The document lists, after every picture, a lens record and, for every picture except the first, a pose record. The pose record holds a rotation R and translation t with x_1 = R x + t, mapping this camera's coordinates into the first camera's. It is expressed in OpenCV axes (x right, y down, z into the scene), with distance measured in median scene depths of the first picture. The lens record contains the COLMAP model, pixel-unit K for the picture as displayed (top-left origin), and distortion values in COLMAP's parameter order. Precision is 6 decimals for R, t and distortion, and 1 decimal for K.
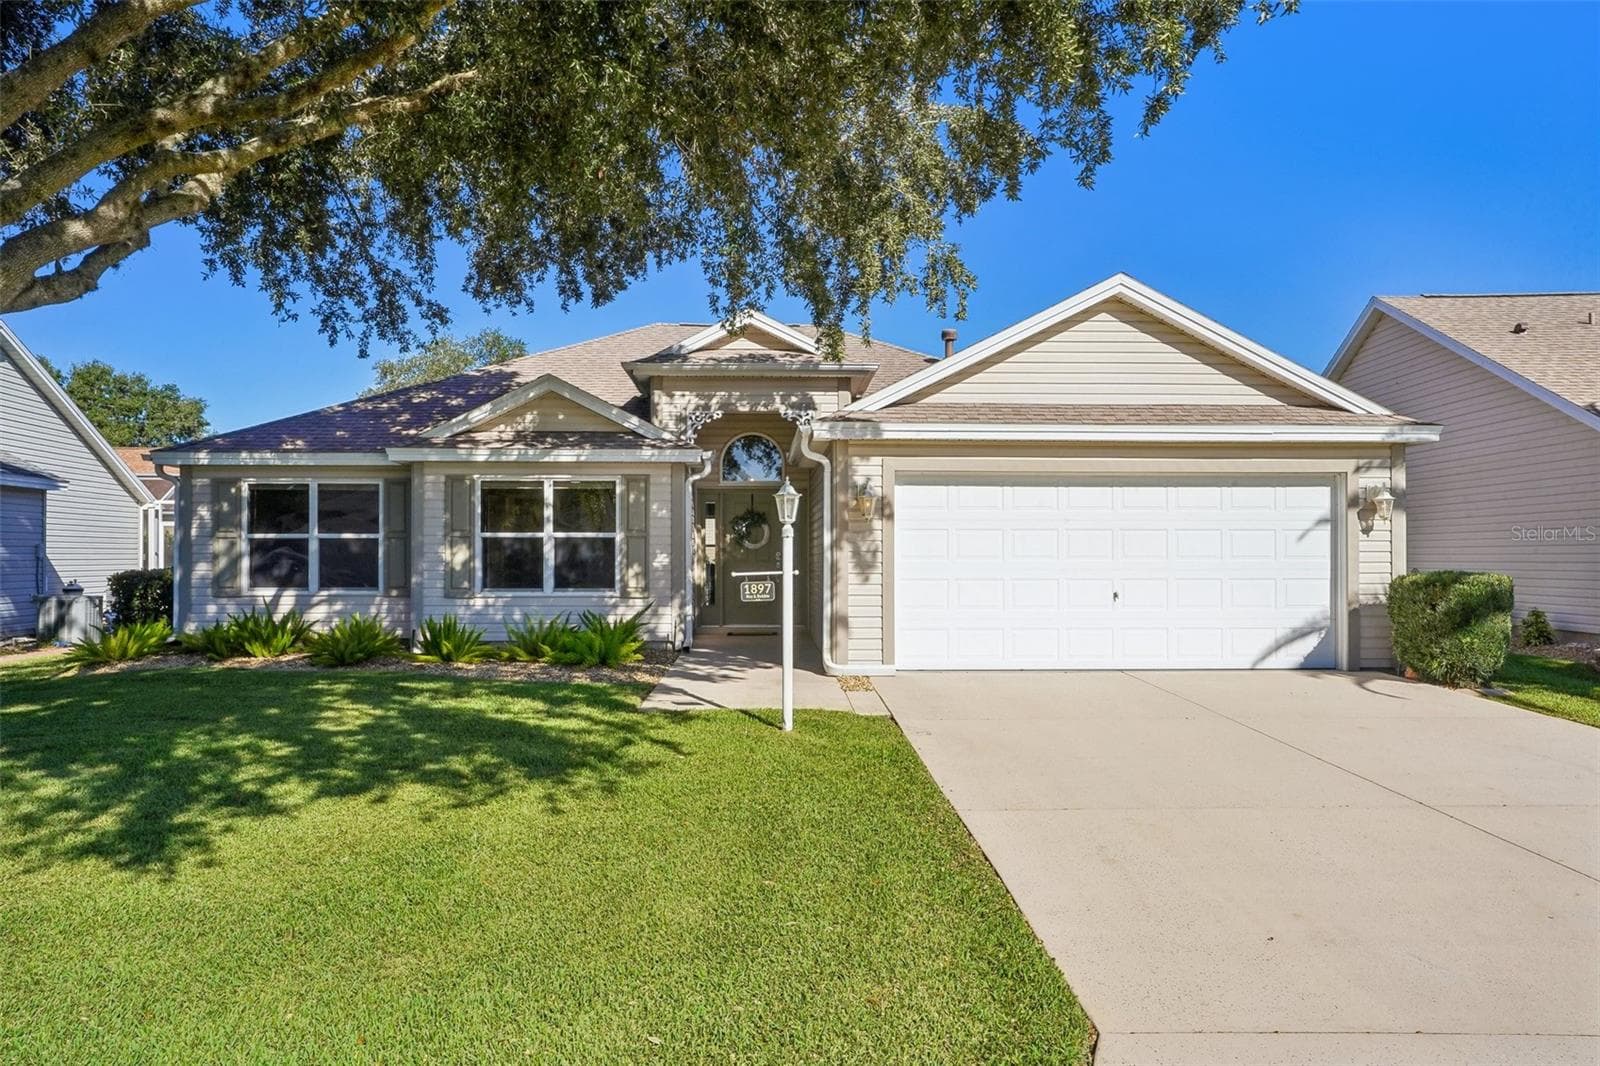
lens RADIAL K [[758.5, 0, 821.0], [0, 758.5, 534.0], [0, 0, 1]] dist [0.000617, 0.000119]
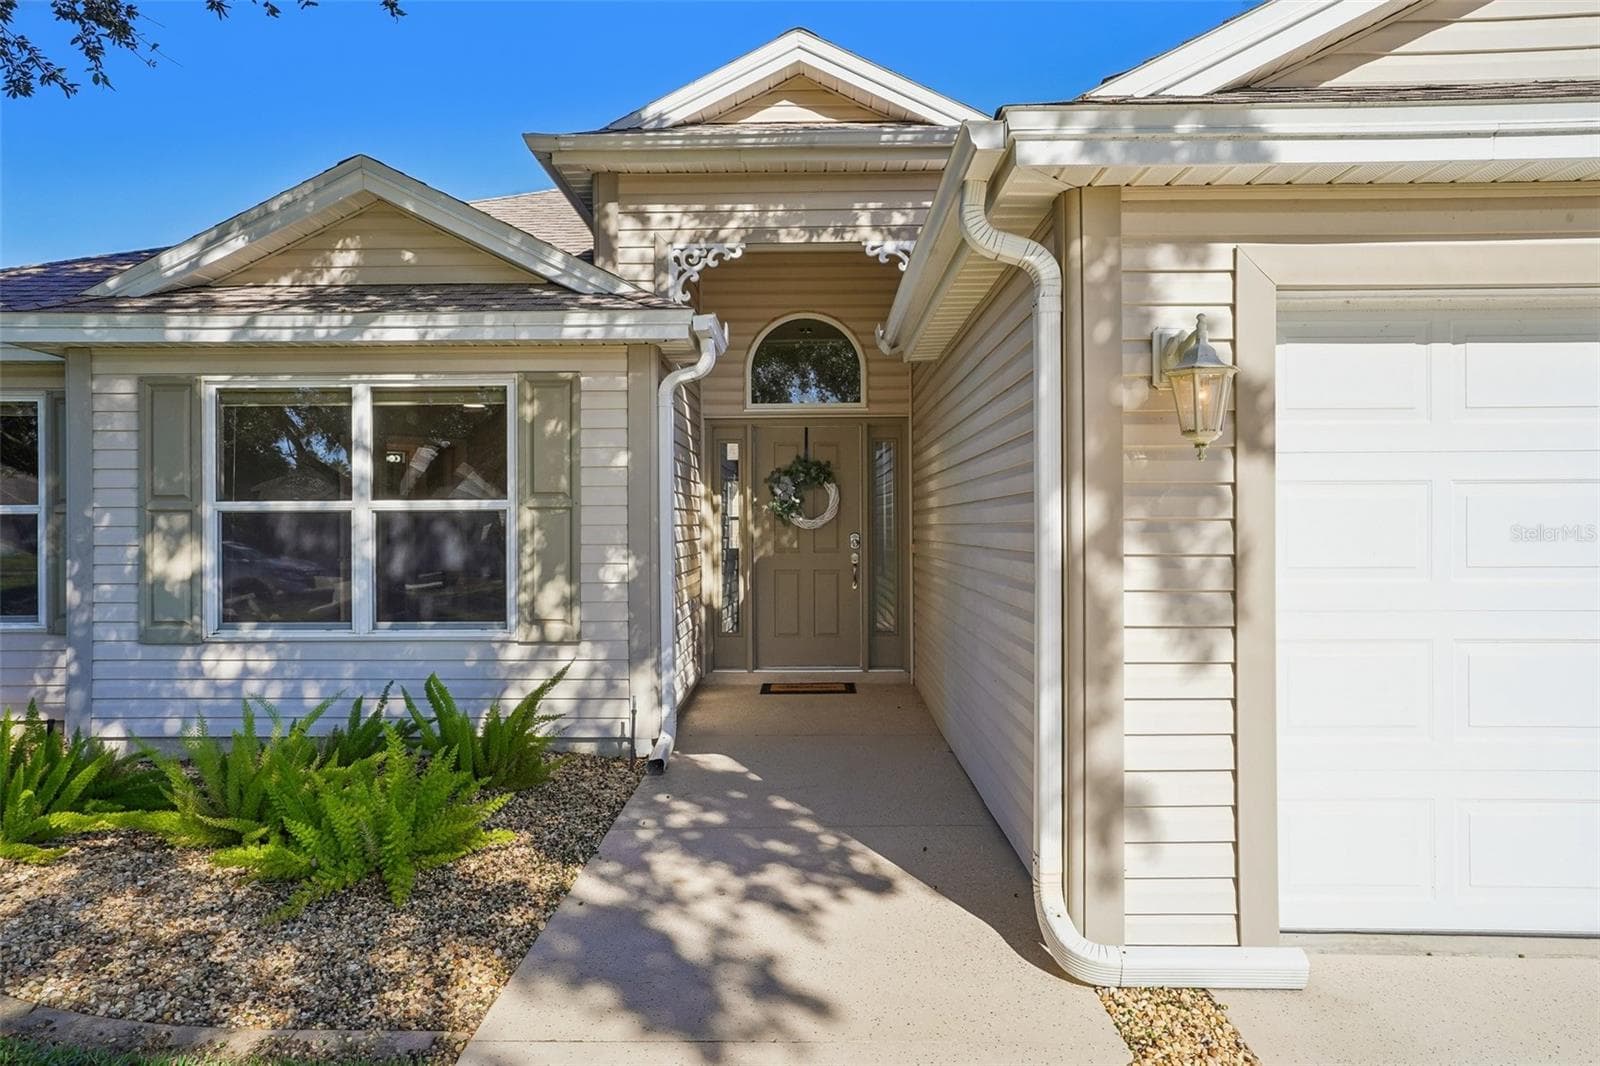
lens RADIAL K [[916.7, 0, 799.1], [0, 916.7, 505.7], [0, 0, 1]] dist [-0.001730, -0.000362]
pose [[0.995114, -0.004434, -0.098632, -0.043547], [0.005073, 0.999968, 0.006230, -0.001031], [0.098601, -0.006700, 0.995104, 0.478507]]
